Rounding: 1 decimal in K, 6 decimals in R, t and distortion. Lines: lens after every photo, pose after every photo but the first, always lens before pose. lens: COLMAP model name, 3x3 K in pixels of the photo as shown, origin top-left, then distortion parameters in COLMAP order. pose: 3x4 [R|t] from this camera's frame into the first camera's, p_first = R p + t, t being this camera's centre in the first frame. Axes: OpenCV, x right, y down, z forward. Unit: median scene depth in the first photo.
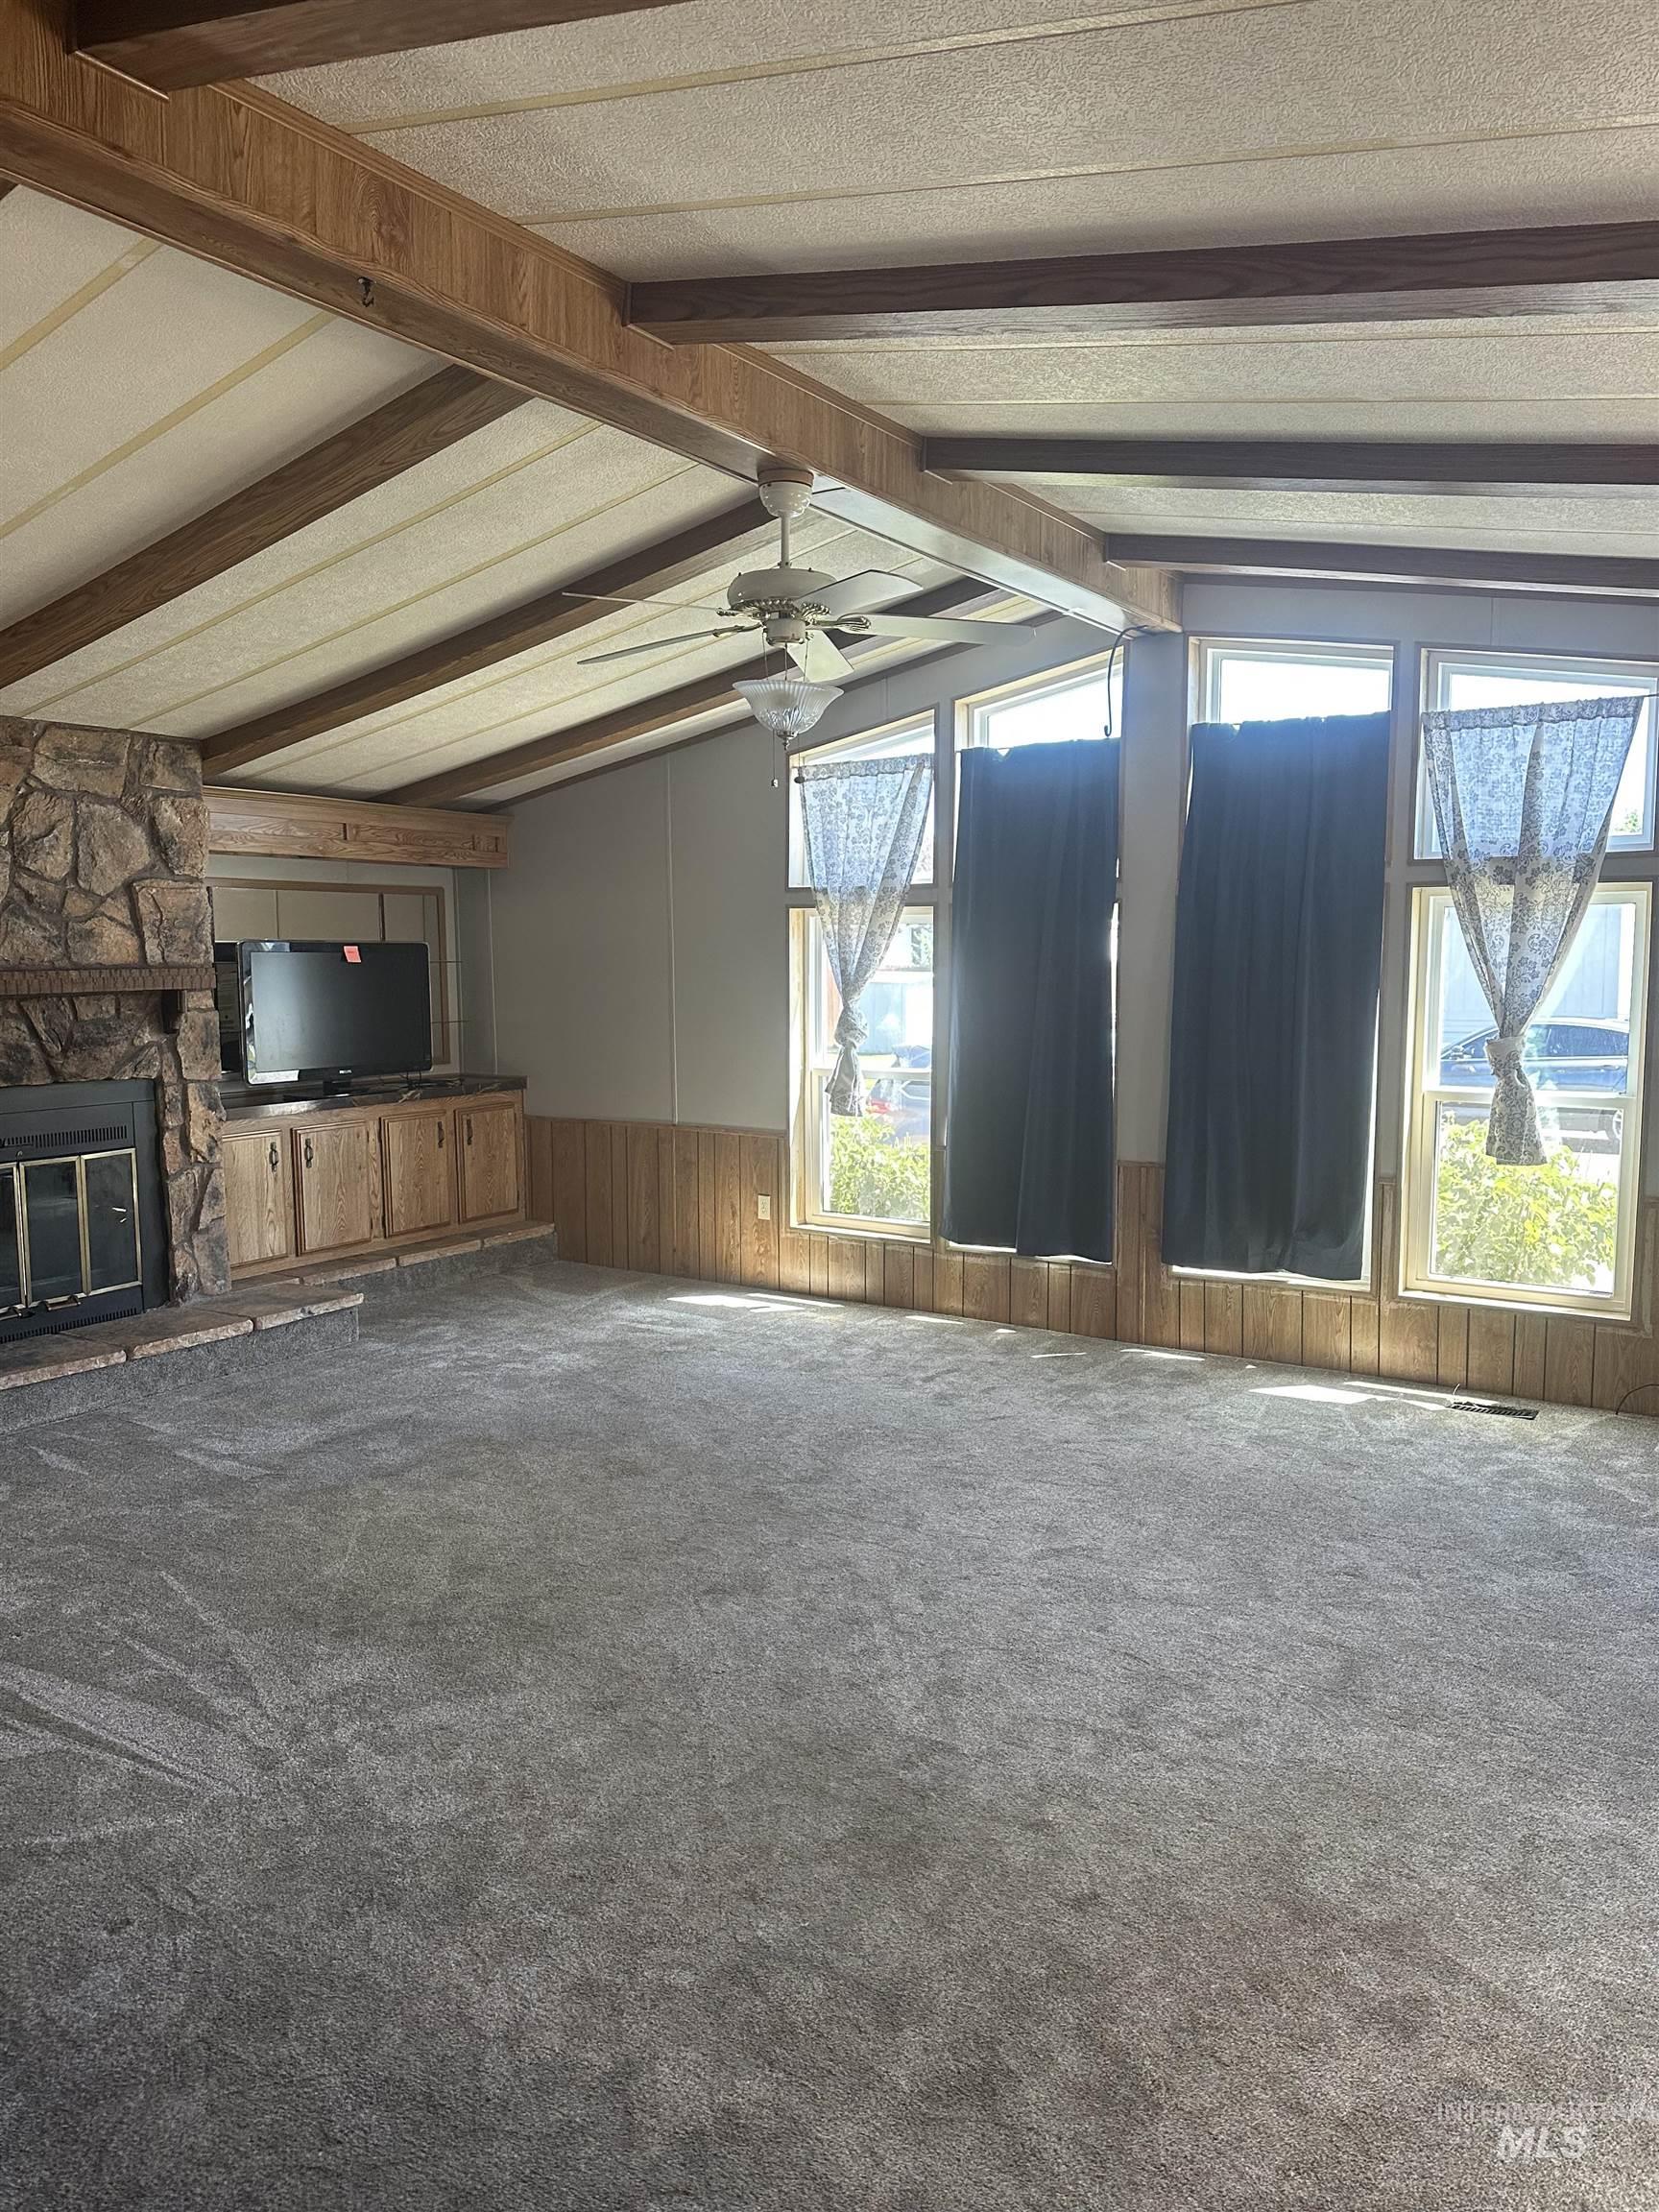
lens RADIAL K [[1506.5, 0, 851.9], [0, 1506.5, 1105.3], [0, 0, 1]] dist [0.169297, -0.340584]
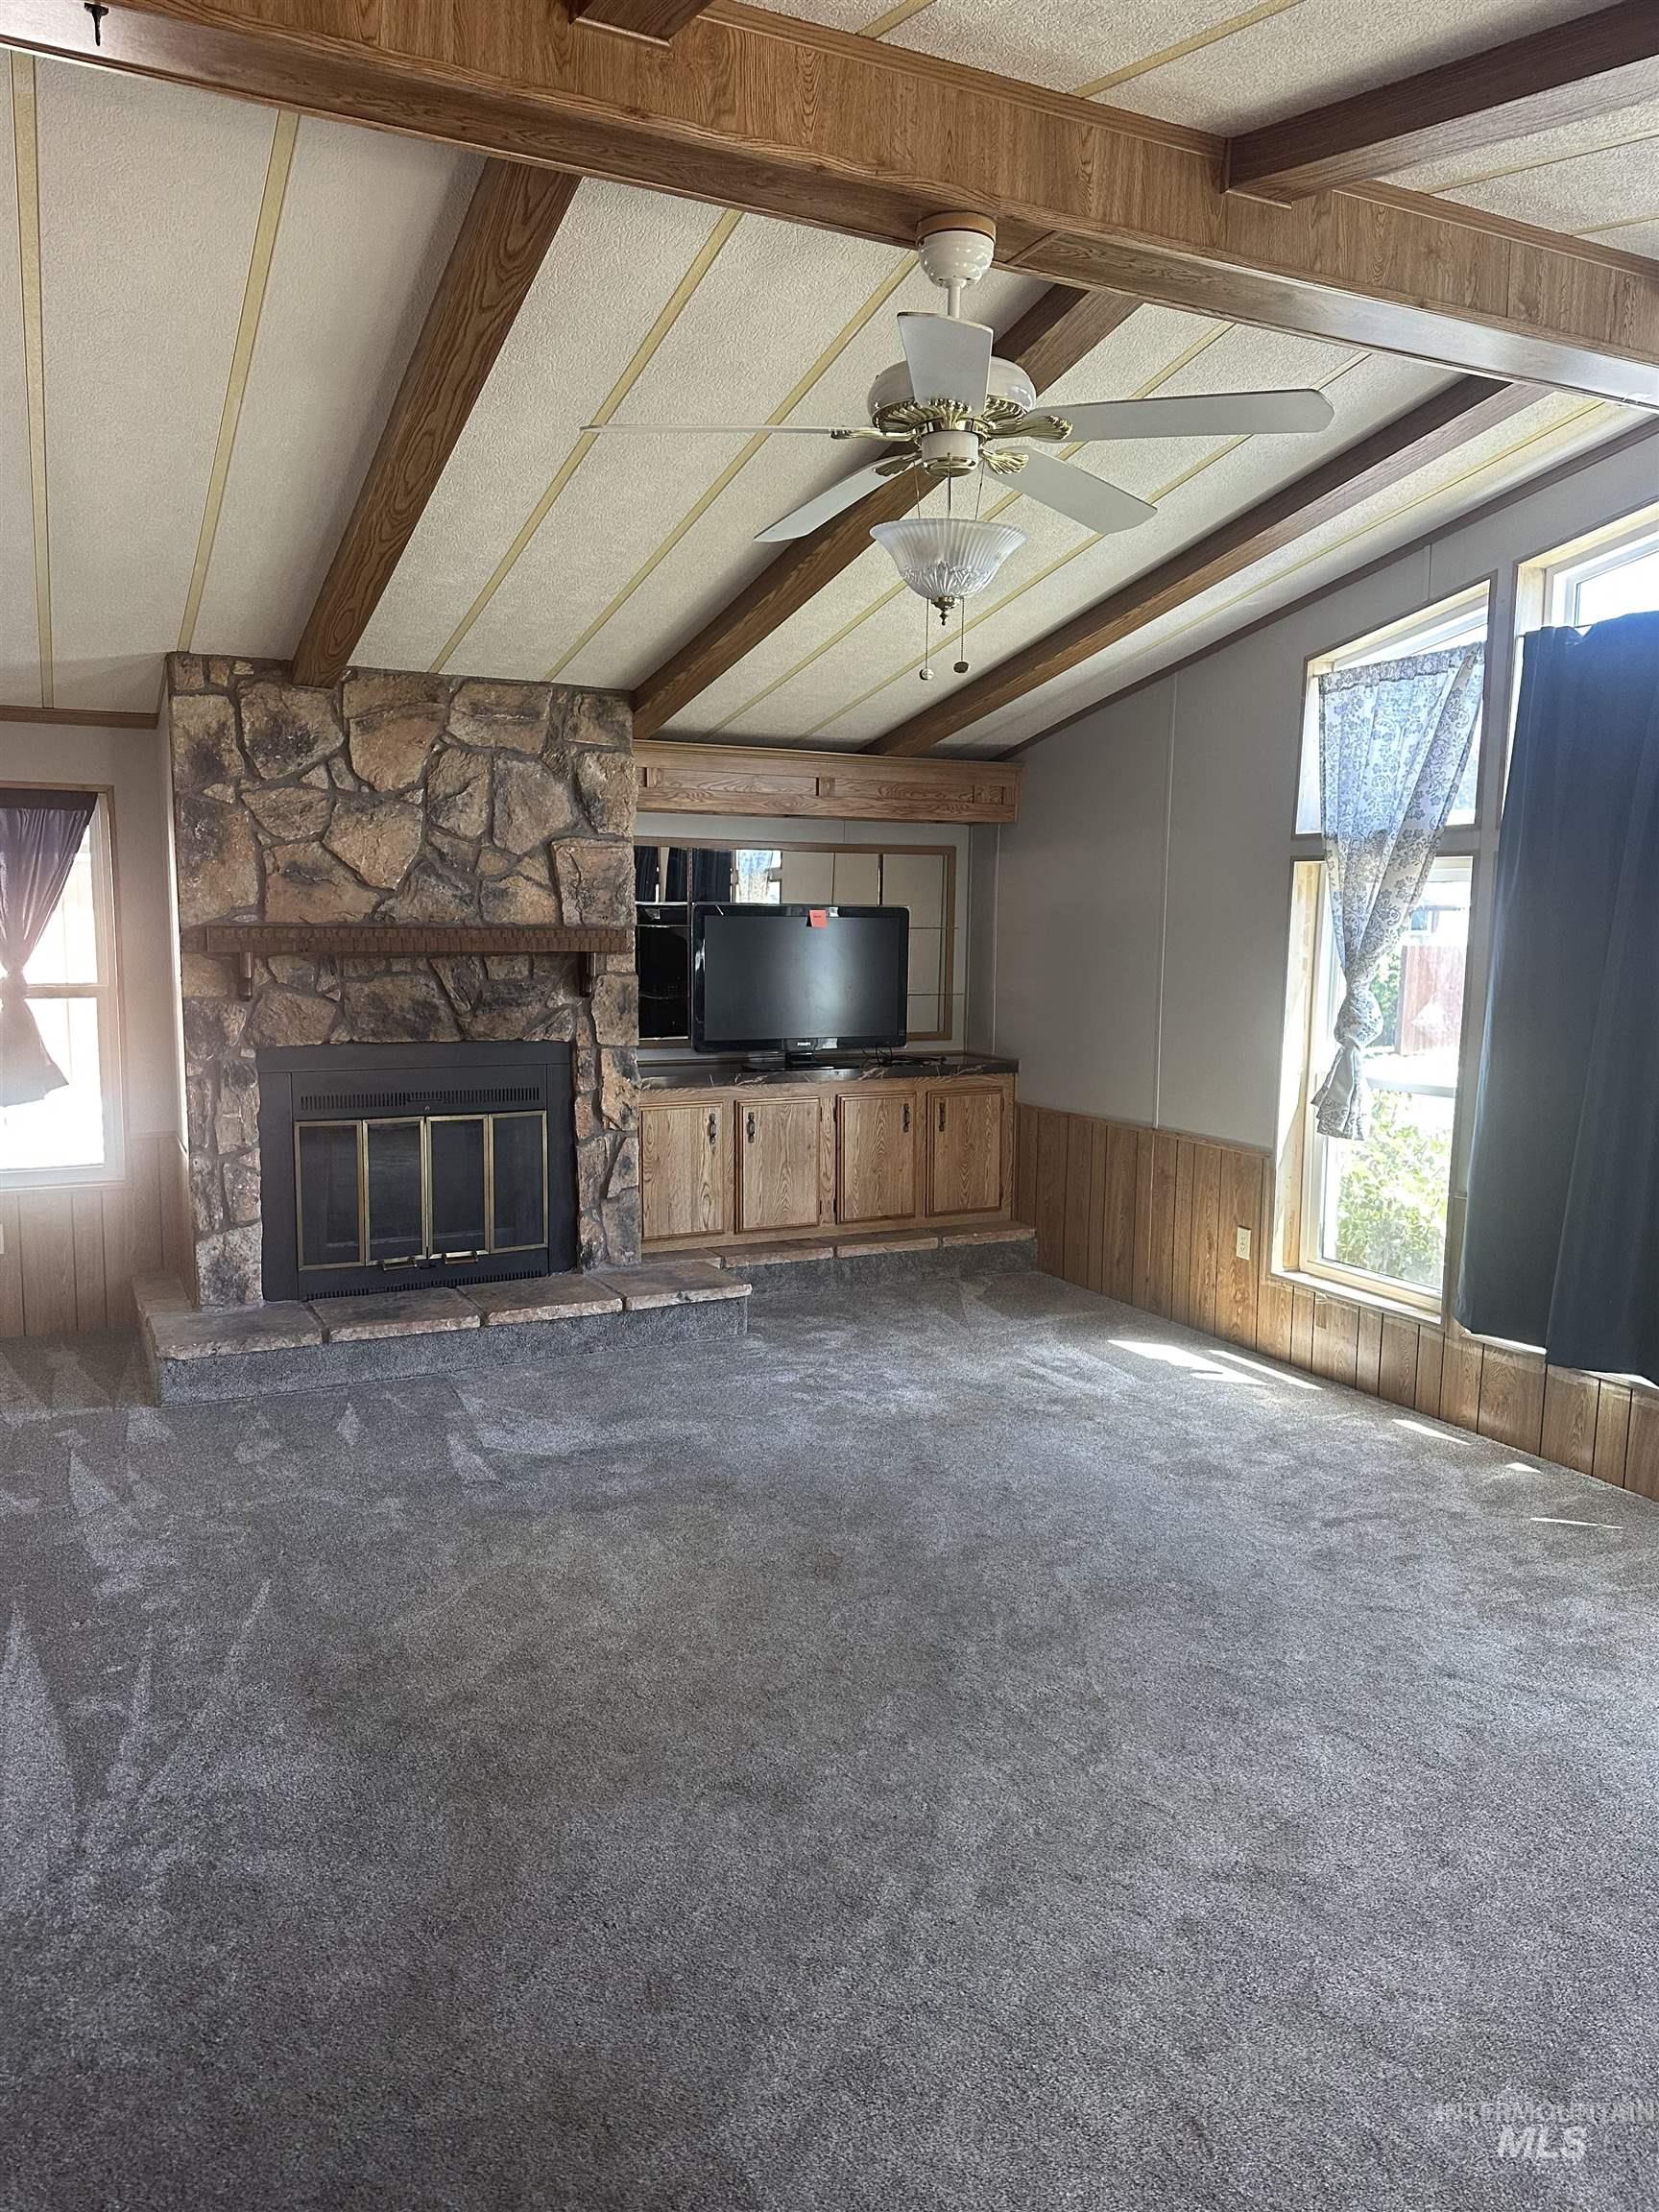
lens RADIAL K [[1506.5, 0, 851.9], [0, 1506.5, 1105.3], [0, 0, 1]] dist [0.169297, -0.340584]
pose [[0.858006, 0.076083, -0.507973, 0.201361], [-0.065354, 0.997101, 0.038956, -0.026707], [0.509465, -0.000226, 0.860491, 0.257563]]
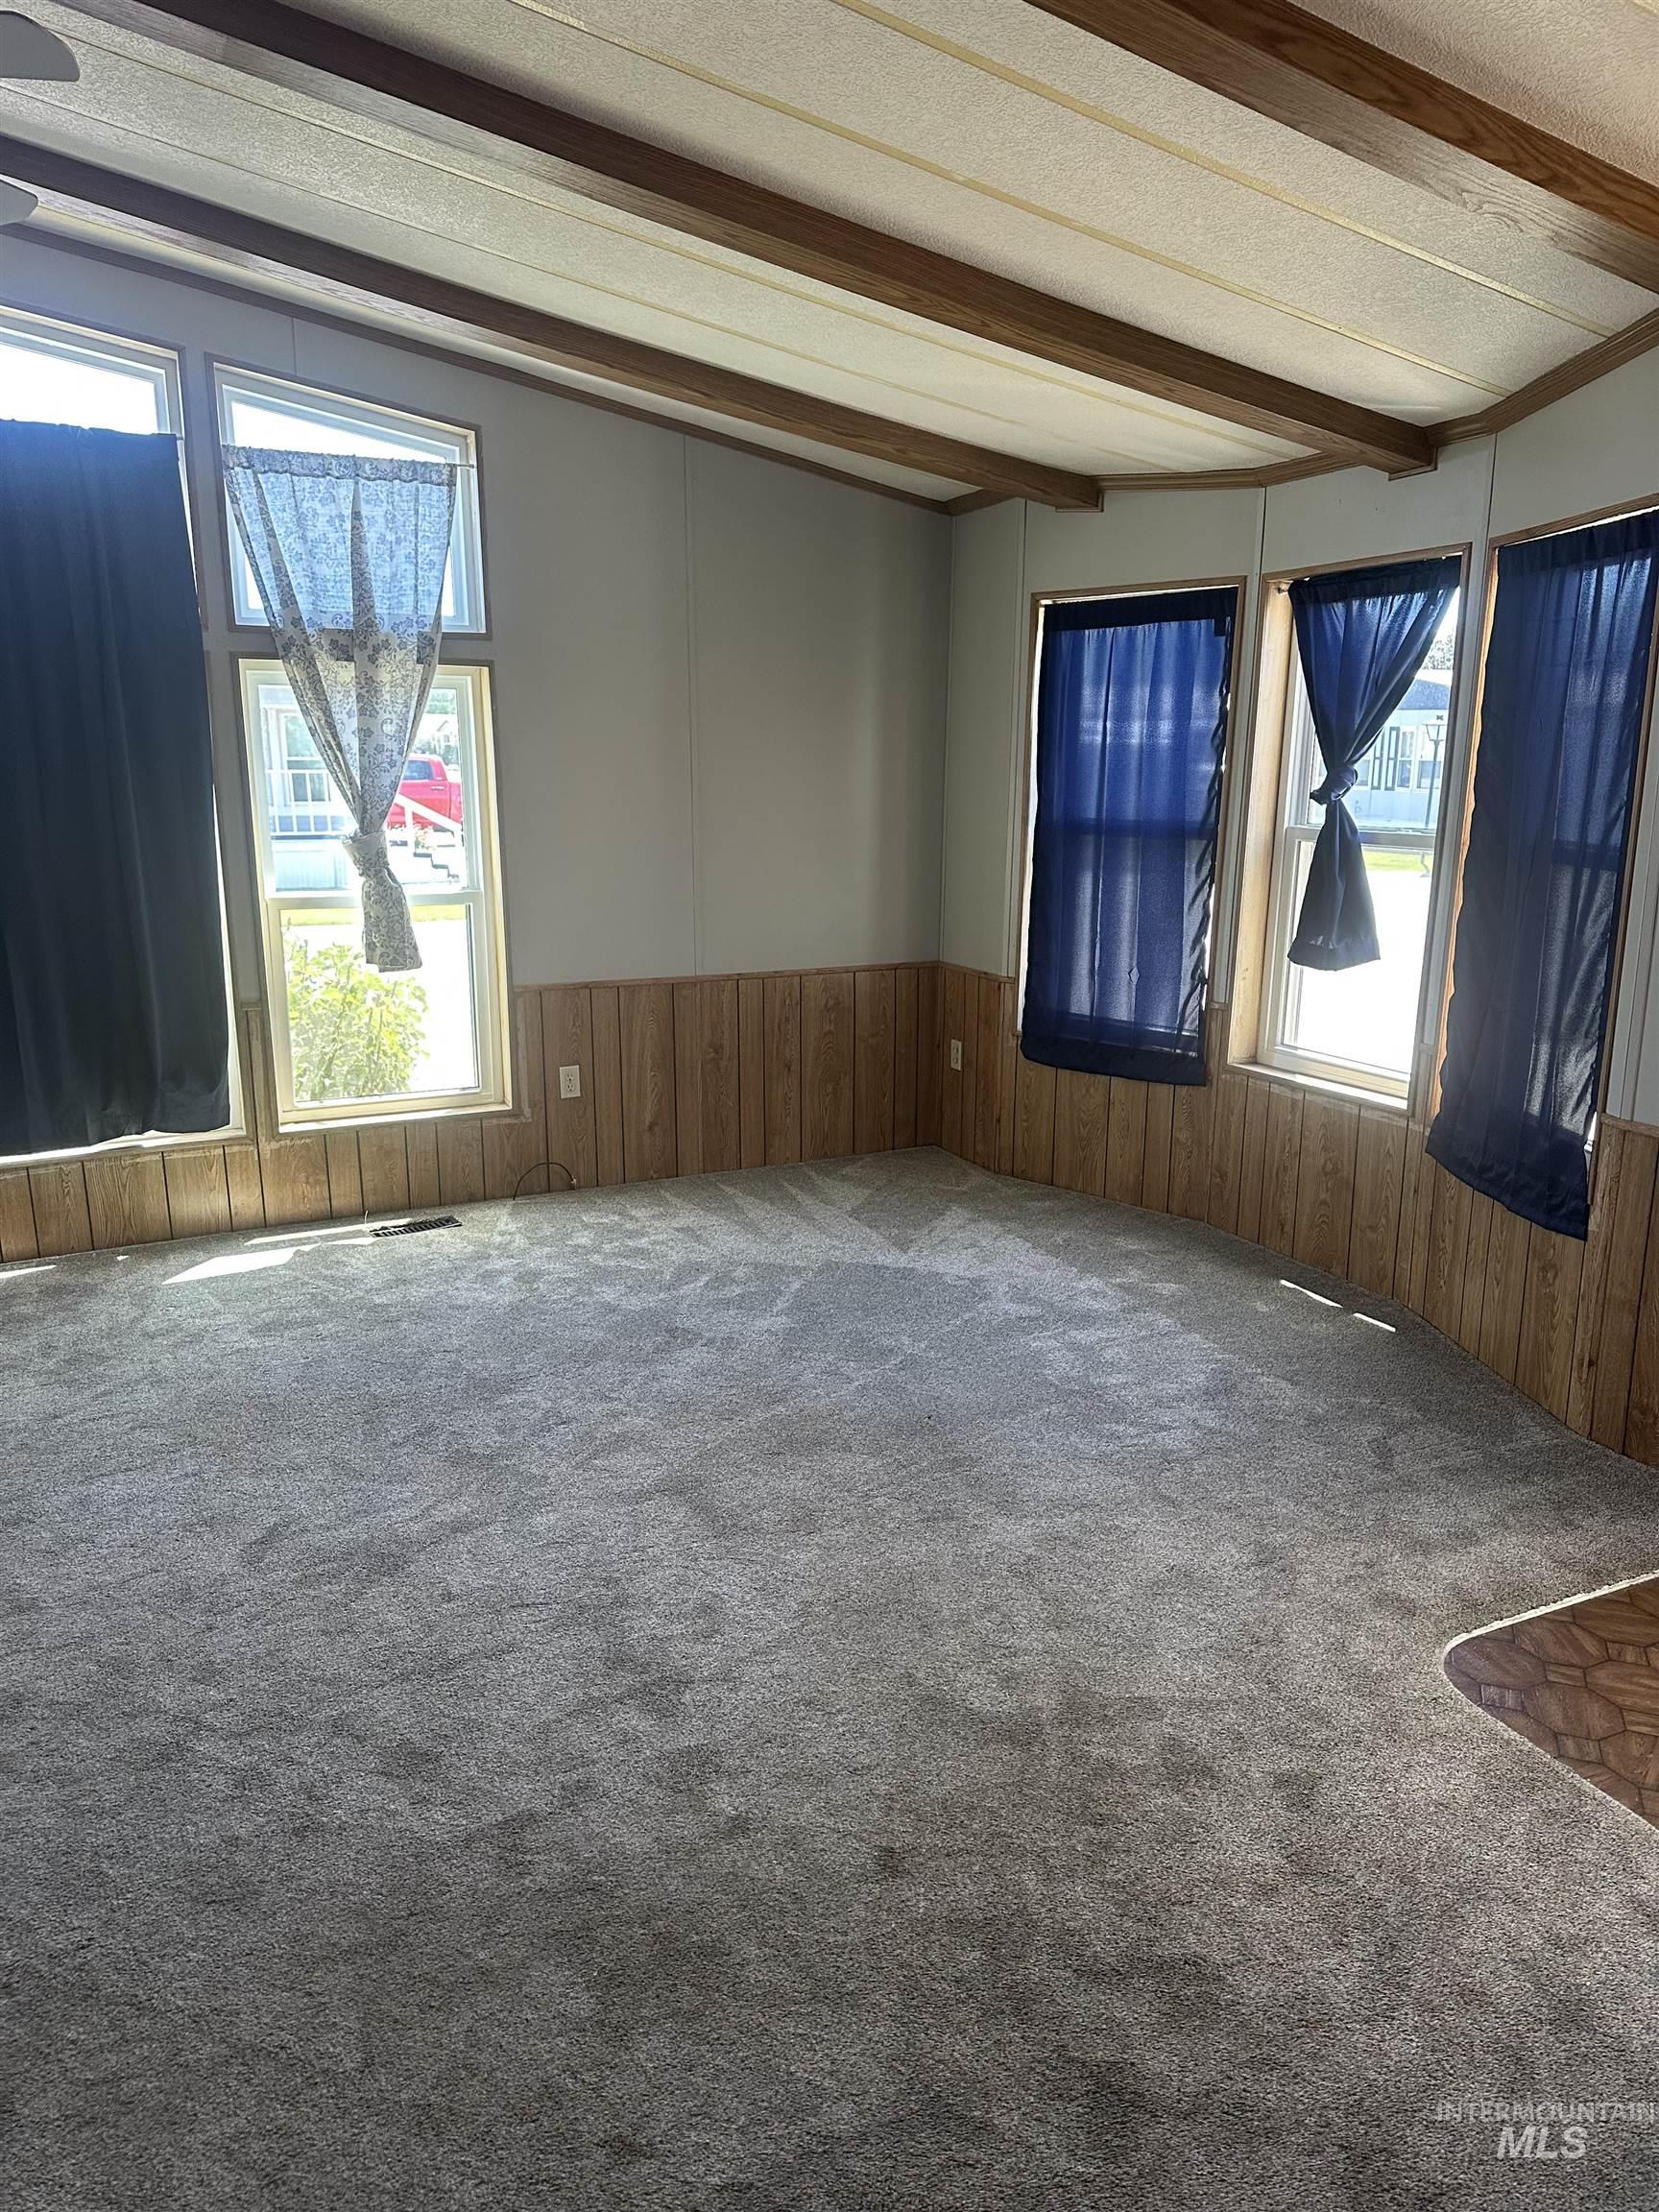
lens RADIAL K [[1506.5, 0, 851.9], [0, 1506.5, 1105.3], [0, 0, 1]] dist [0.169297, -0.340584]
pose [[0.515581, -0.186242, 0.836355, -0.209660], [0.080733, 0.982308, 0.168974, -0.014661], [-0.853029, -0.019598, 0.521495, 0.252144]]
